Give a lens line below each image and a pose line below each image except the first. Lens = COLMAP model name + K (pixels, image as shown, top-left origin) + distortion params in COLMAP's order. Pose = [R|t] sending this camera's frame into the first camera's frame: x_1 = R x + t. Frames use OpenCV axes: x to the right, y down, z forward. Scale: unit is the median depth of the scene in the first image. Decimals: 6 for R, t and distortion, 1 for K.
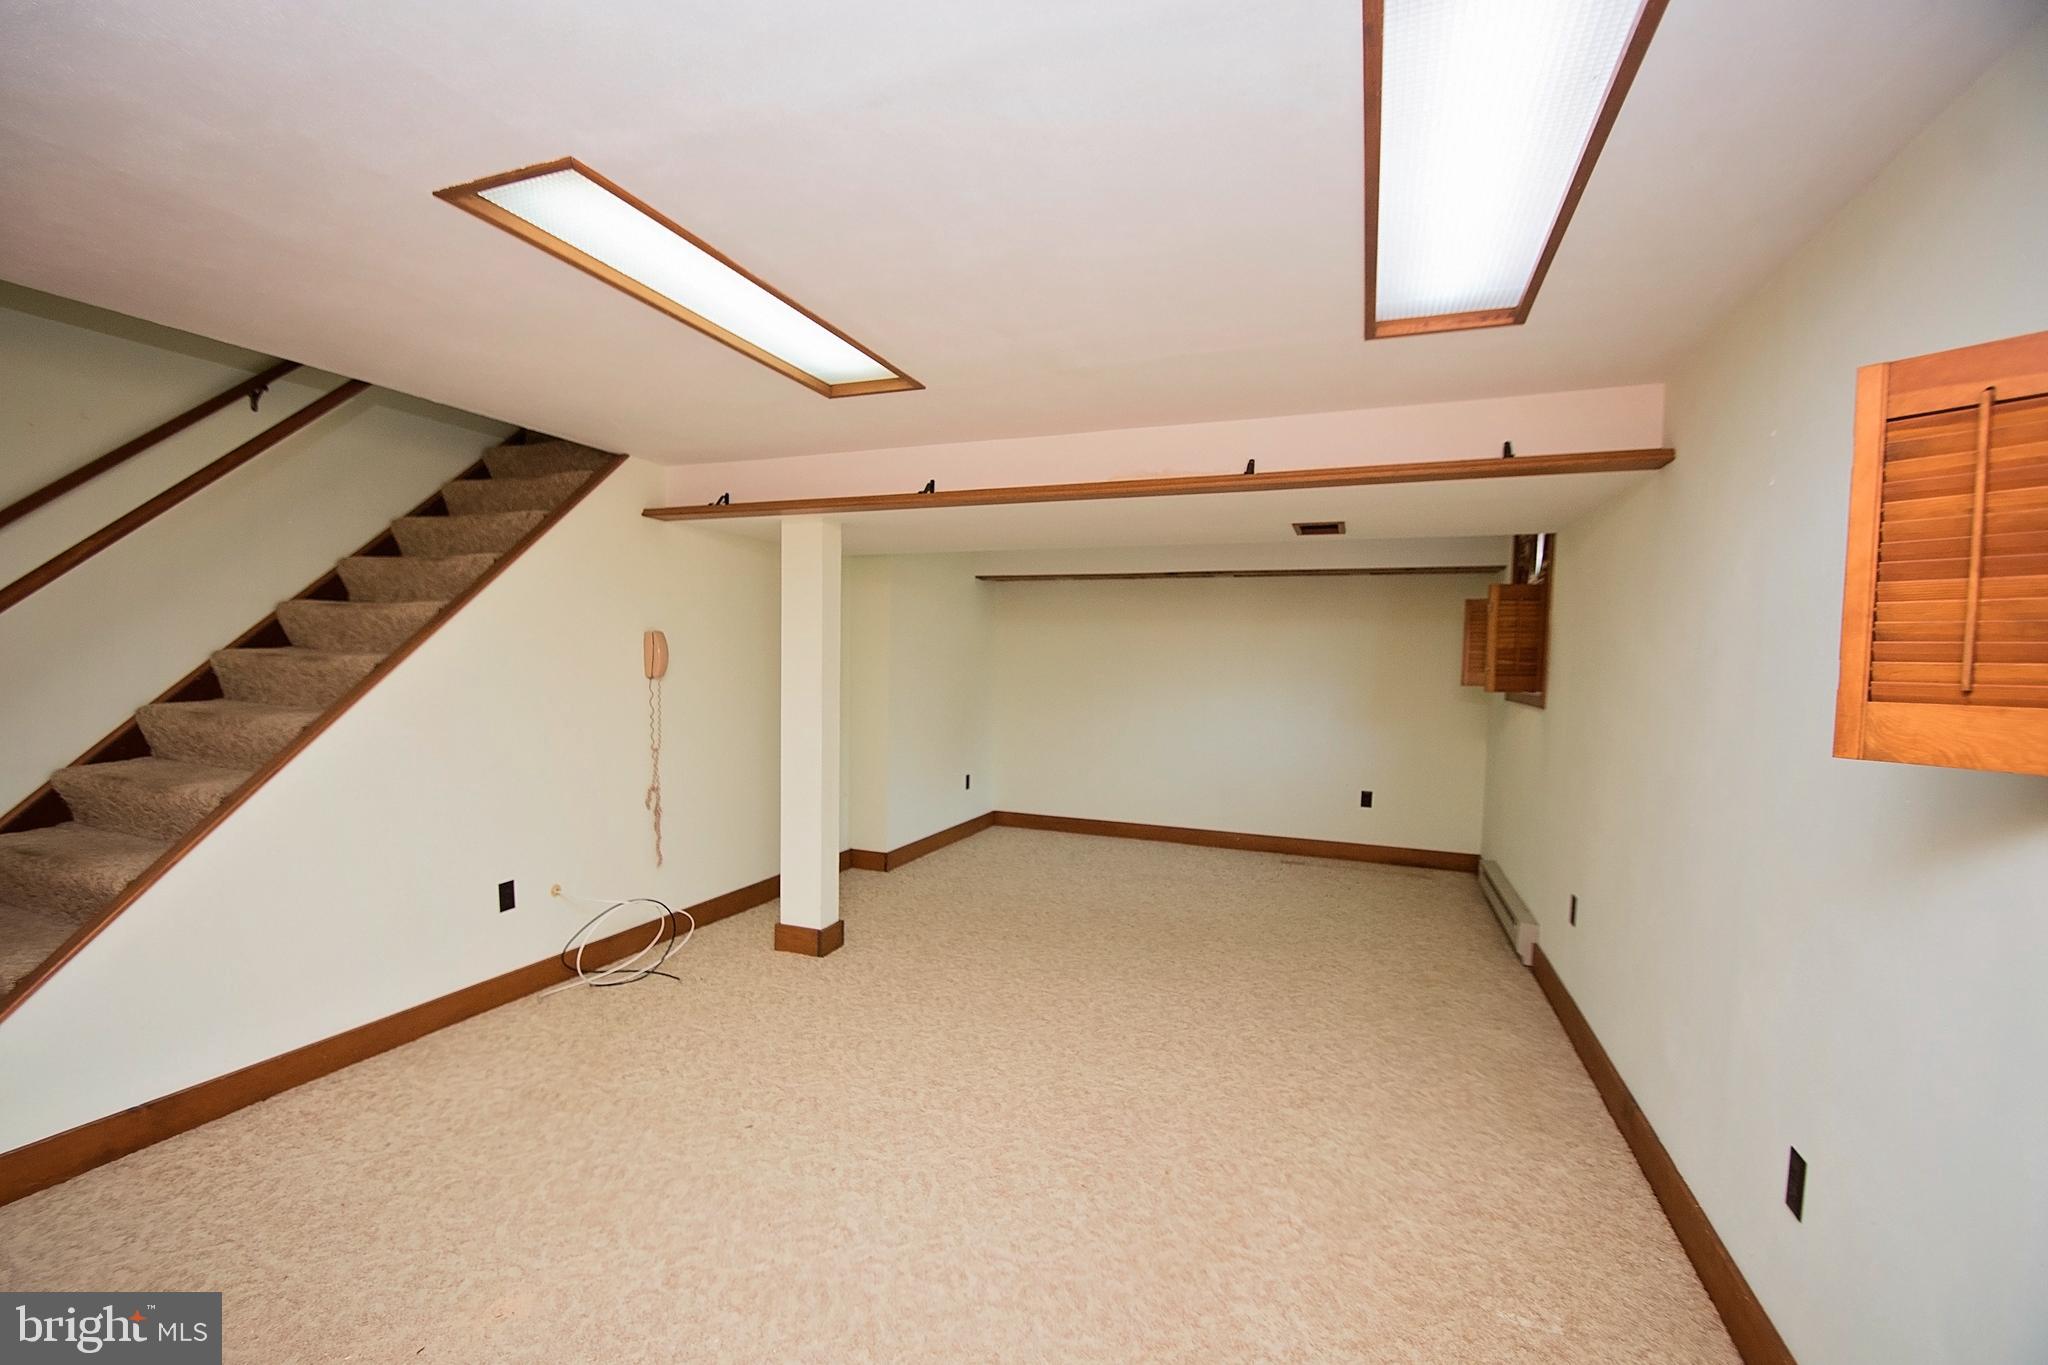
lens RADIAL K [[896.7, 0, 1013.9], [0, 896.7, 697.6], [0, 0, 1]] dist [-0.000588, -0.004570]
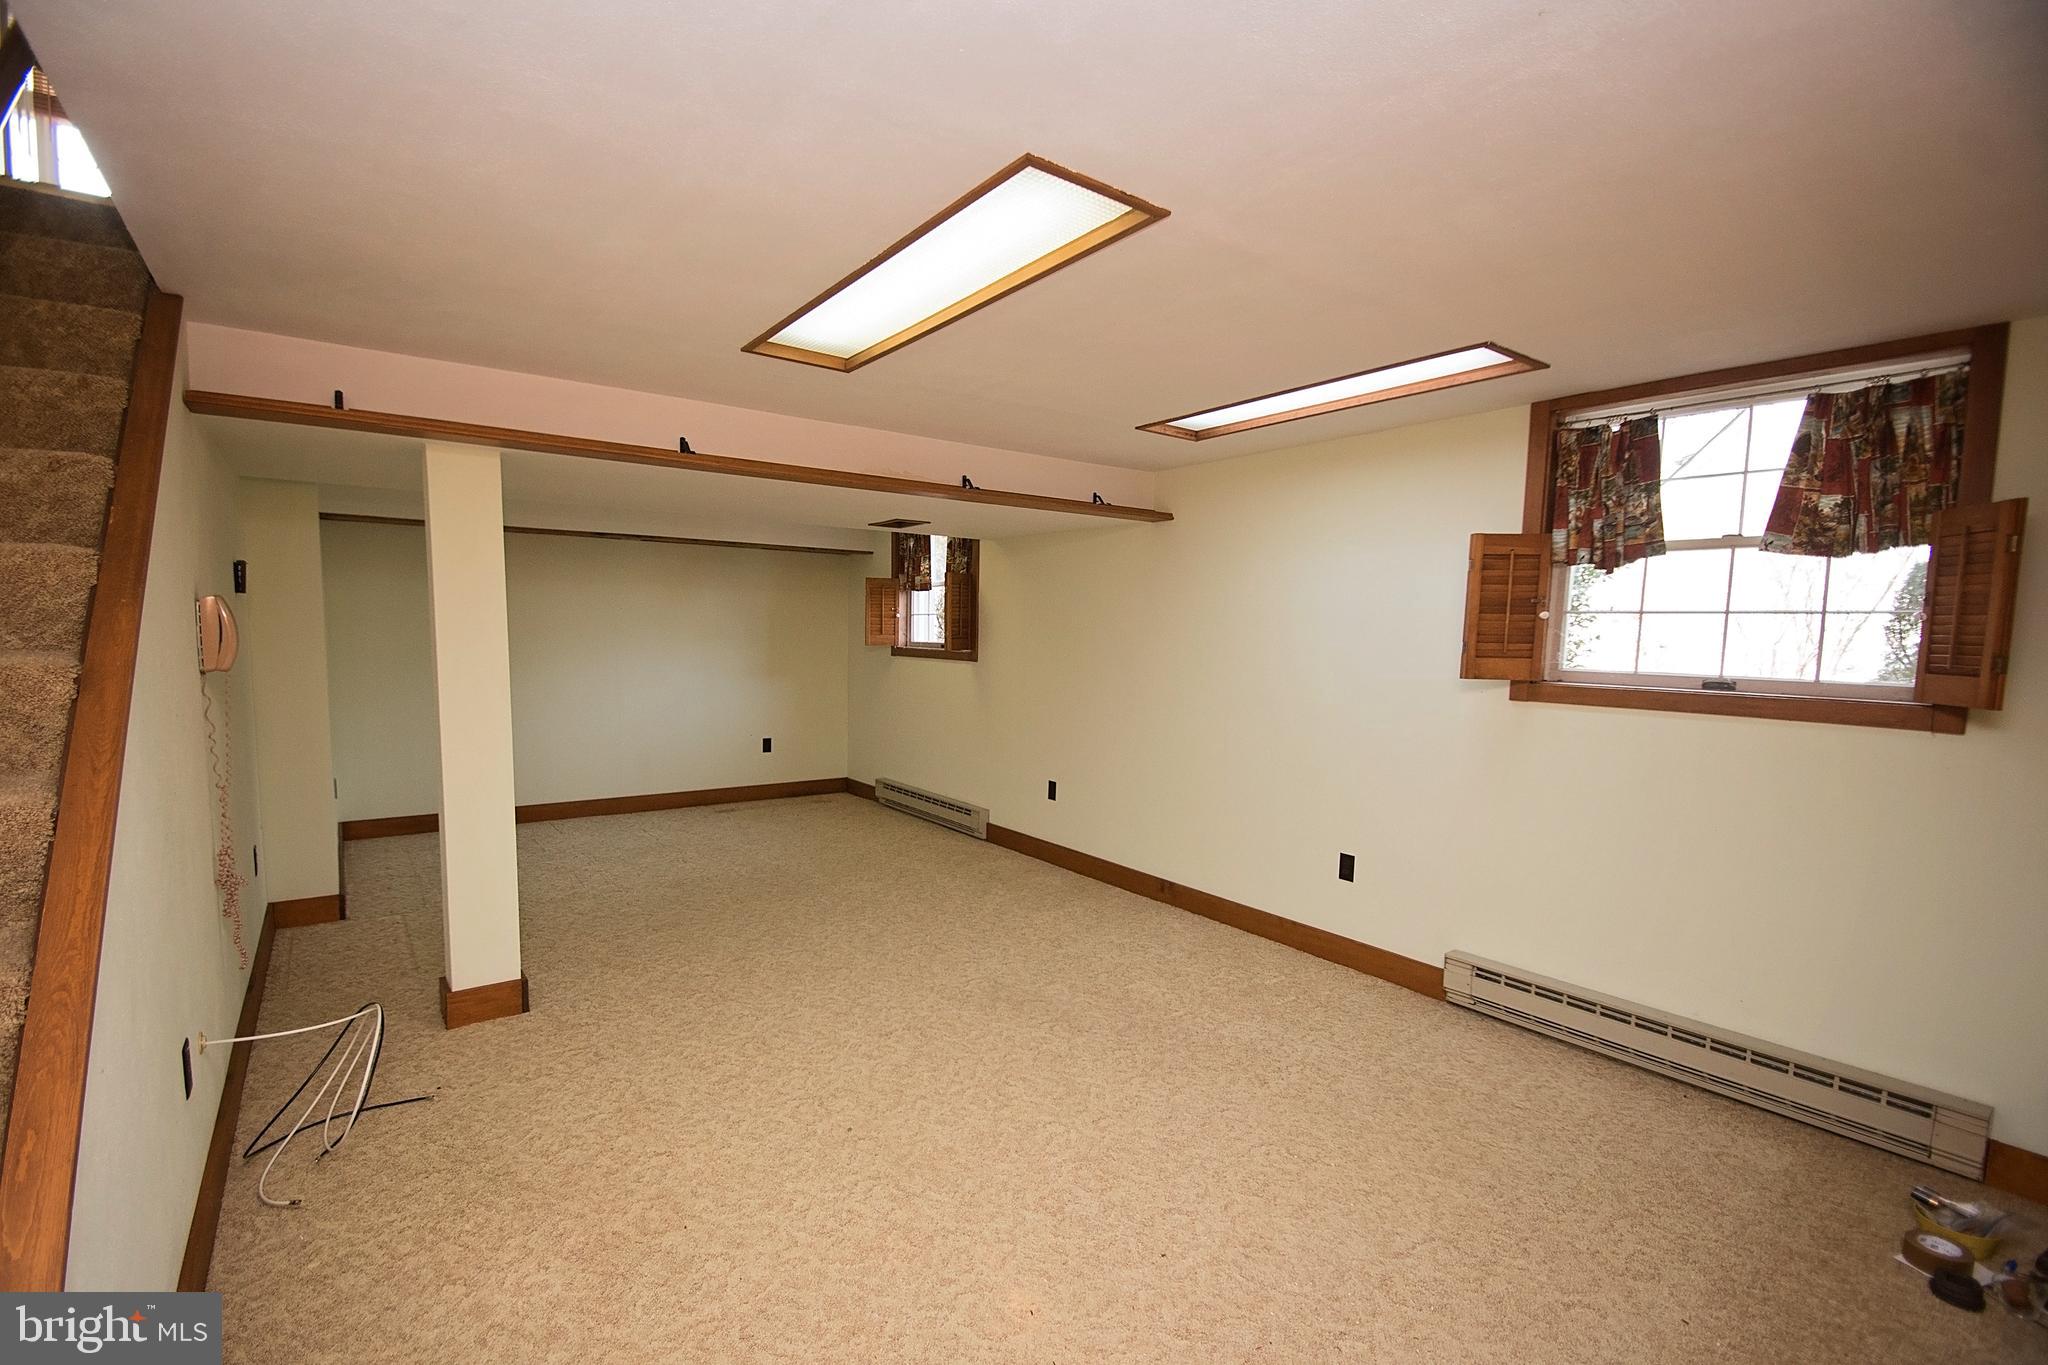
lens RADIAL K [[896.7, 0, 970.0], [0, 896.7, 699.3], [0, 0, 1]] dist [-0.000588, -0.004570]
pose [[0.544428, -0.079054, 0.835074, -0.783722], [0.030792, 0.996761, 0.074286, -0.042893], [-0.838242, -0.014729, 0.545099, 0.288228]]
